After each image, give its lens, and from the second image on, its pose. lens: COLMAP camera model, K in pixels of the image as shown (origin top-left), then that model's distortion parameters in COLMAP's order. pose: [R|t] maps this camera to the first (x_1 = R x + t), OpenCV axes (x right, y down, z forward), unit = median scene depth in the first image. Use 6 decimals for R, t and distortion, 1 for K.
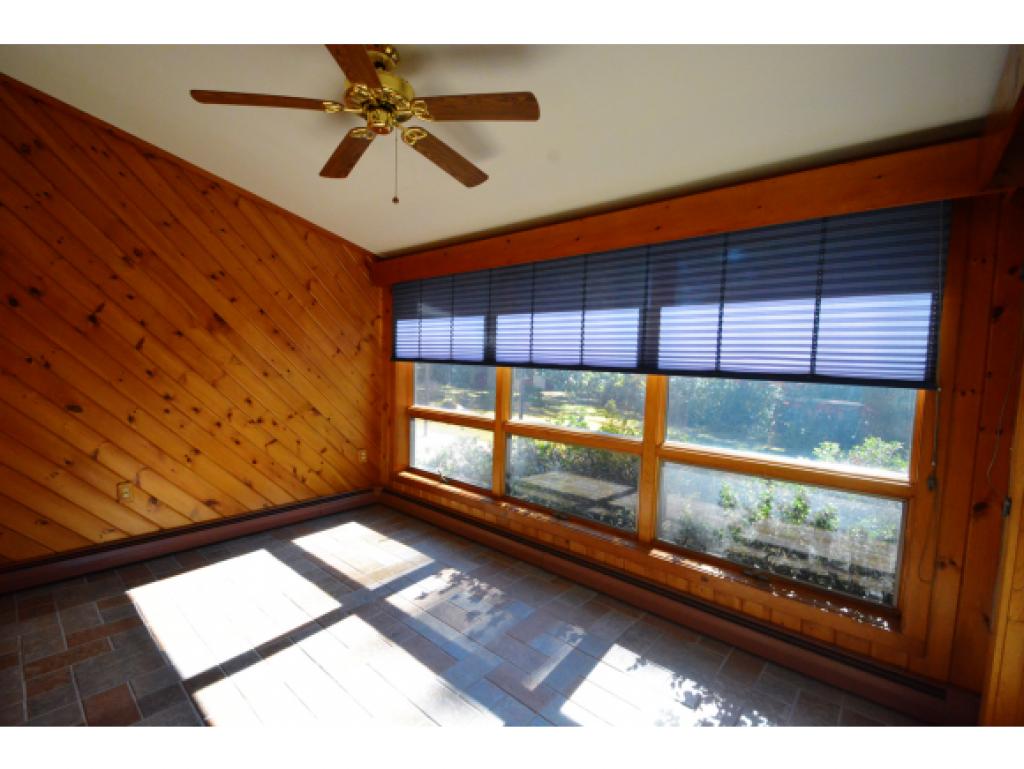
lens RADIAL K [[451.5, 0, 508.3], [0, 451.5, 396.9], [0, 0, 1]] dist [0.012557, -0.014108]
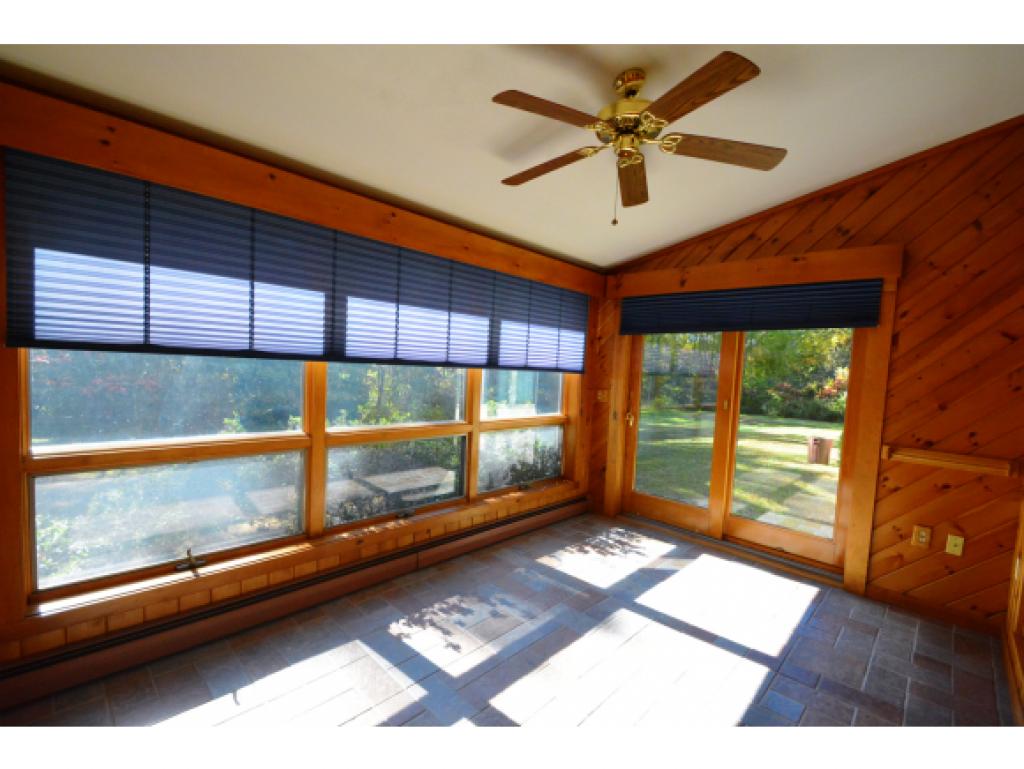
lens RADIAL K [[451.5, 0, 508.3], [0, 451.5, 396.9], [0, 0, 1]] dist [0.012557, -0.014108]
pose [[0.055261, -0.104423, 0.992997, -0.920236], [0.026242, 0.994325, 0.103102, -0.096477], [-0.998127, 0.020361, 0.057688, 0.802467]]
